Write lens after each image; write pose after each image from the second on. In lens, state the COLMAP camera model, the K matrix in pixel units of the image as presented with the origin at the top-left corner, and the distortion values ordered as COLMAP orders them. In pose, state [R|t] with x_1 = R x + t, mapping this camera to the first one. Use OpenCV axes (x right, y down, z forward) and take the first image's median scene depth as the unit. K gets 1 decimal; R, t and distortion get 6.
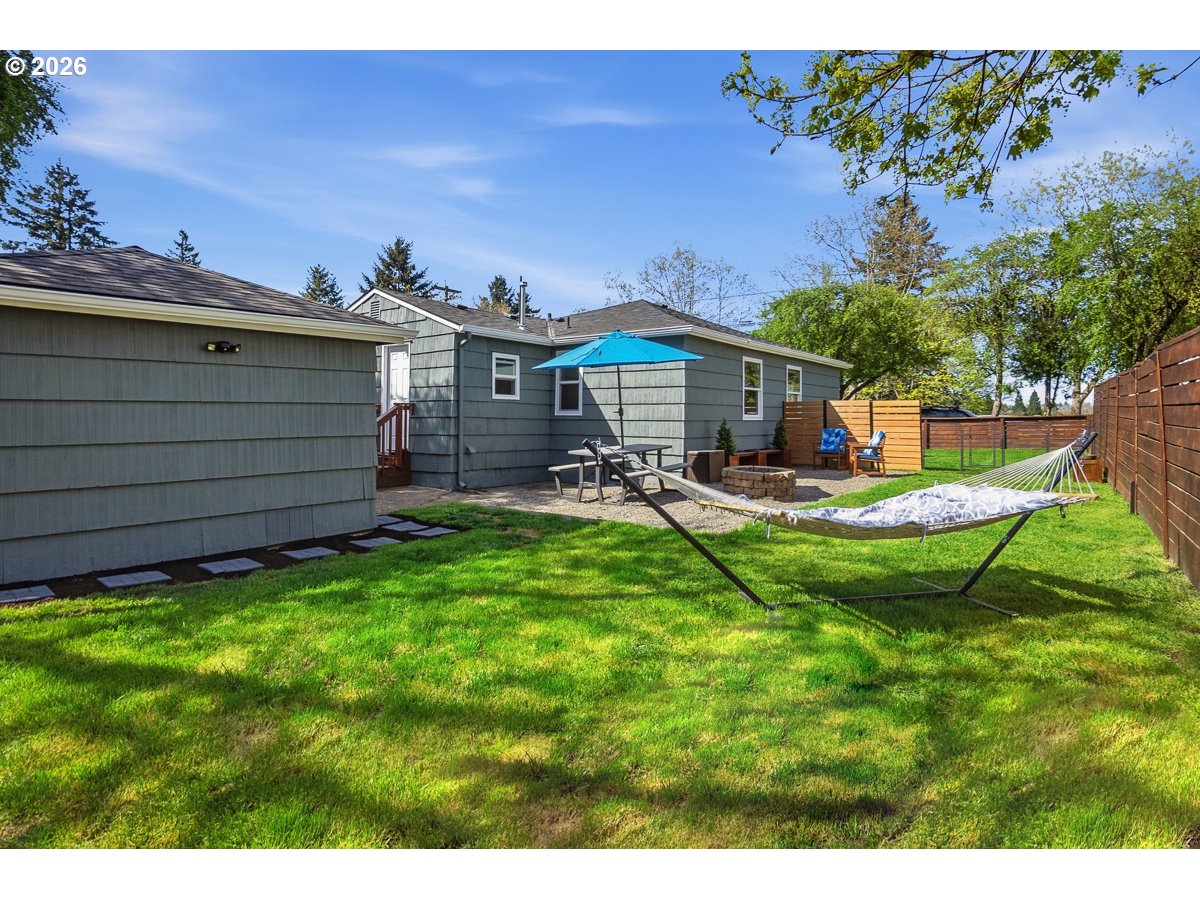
lens RADIAL K [[659.1, 0, 592.3], [0, 659.1, 421.5], [0, 0, 1]] dist [-0.023954, -0.000213]
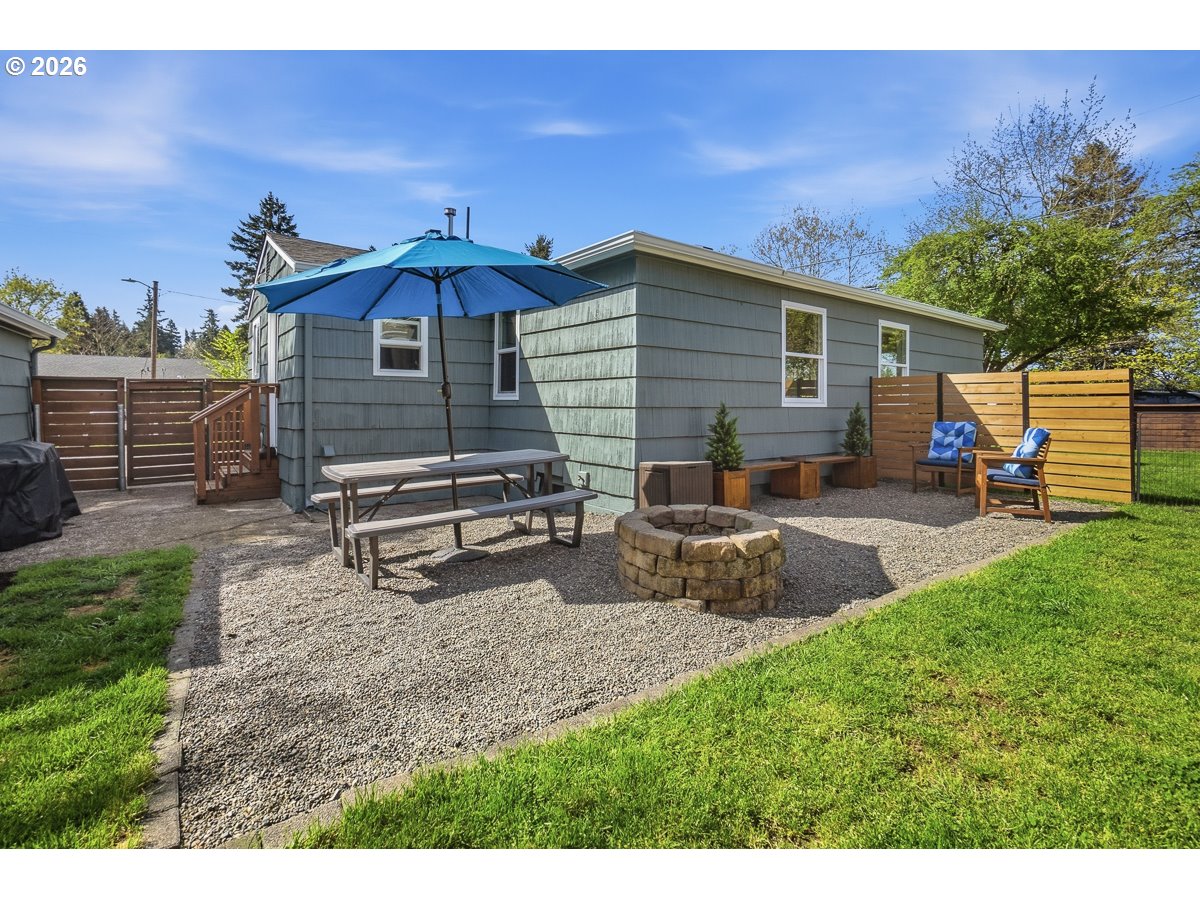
lens RADIAL K [[583.9, 0, 603.7], [0, 583.9, 415.4], [0, 0, 1]] dist [-0.054804, 0.024245]
pose [[0.964314, 0.003696, -0.264735, 0.204637], [-0.001035, 0.999948, 0.010192, 0.000202], [0.264758, -0.009554, 0.964267, 0.430438]]
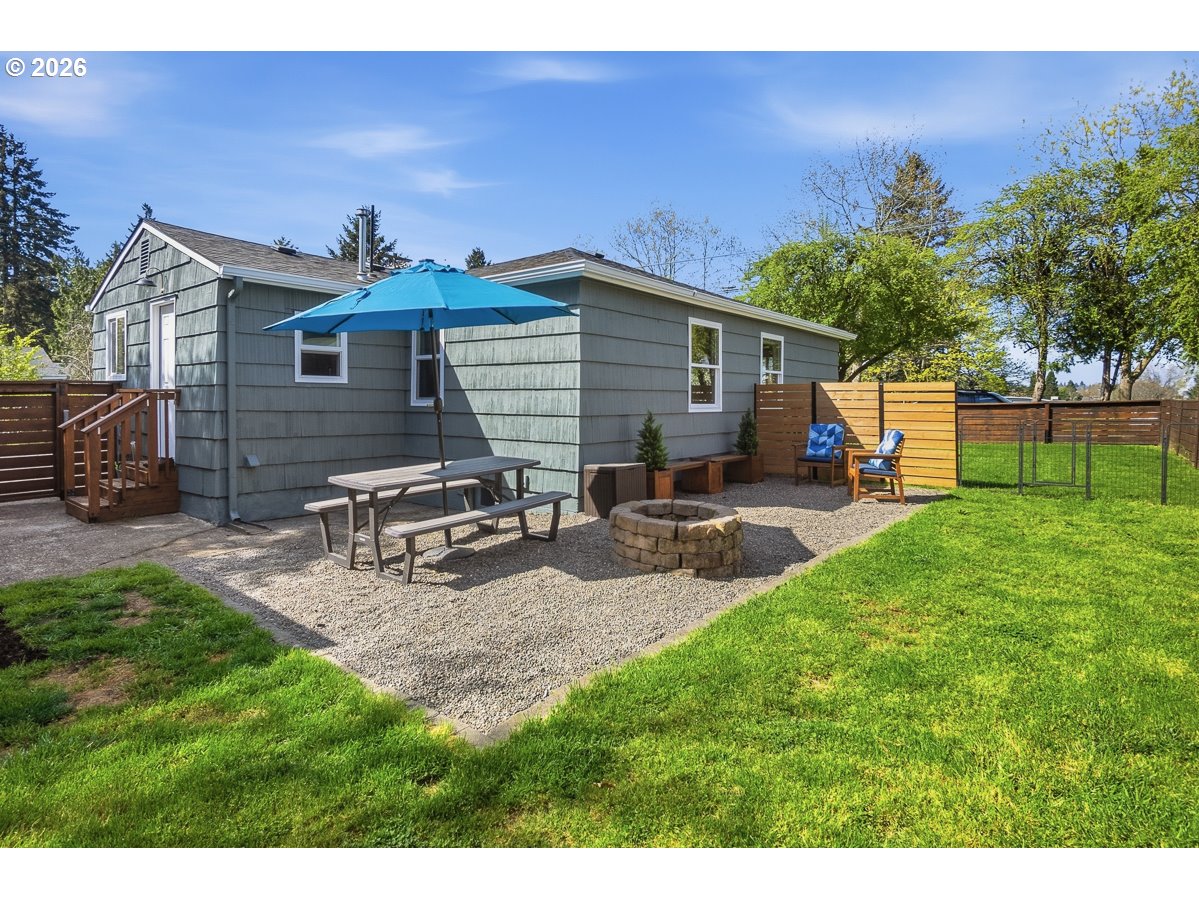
lens RADIAL K [[654.4, 0, 578.9], [0, 654.4, 412.6], [0, 0, 1]] dist [-0.054287, 0.027432]
pose [[0.999545, -0.001052, -0.030153, 0.131839], [0.001532, 0.999872, 0.015916, -0.012239], [0.030132, -0.015955, 0.999419, 0.318686]]
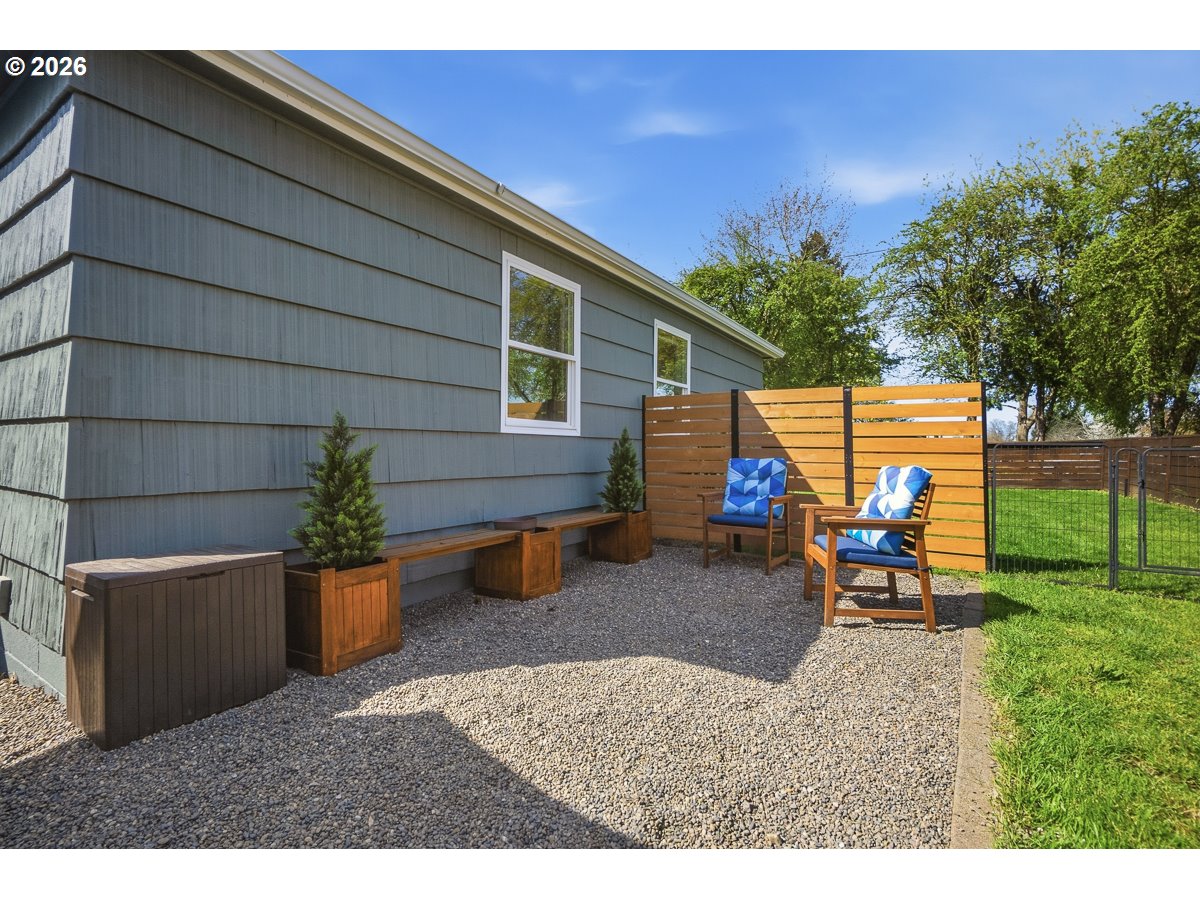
lens RADIAL K [[540.6, 0, 600.0], [0, 540.6, 450.0], [0, 0, 1]] dist [-0.063699, 0.026952]
pose [[0.996759, 0.005113, 0.080282, 0.248840], [-0.004913, 0.999984, -0.002696, 0.007135], [-0.080294, 0.002293, 0.996769, 0.686334]]
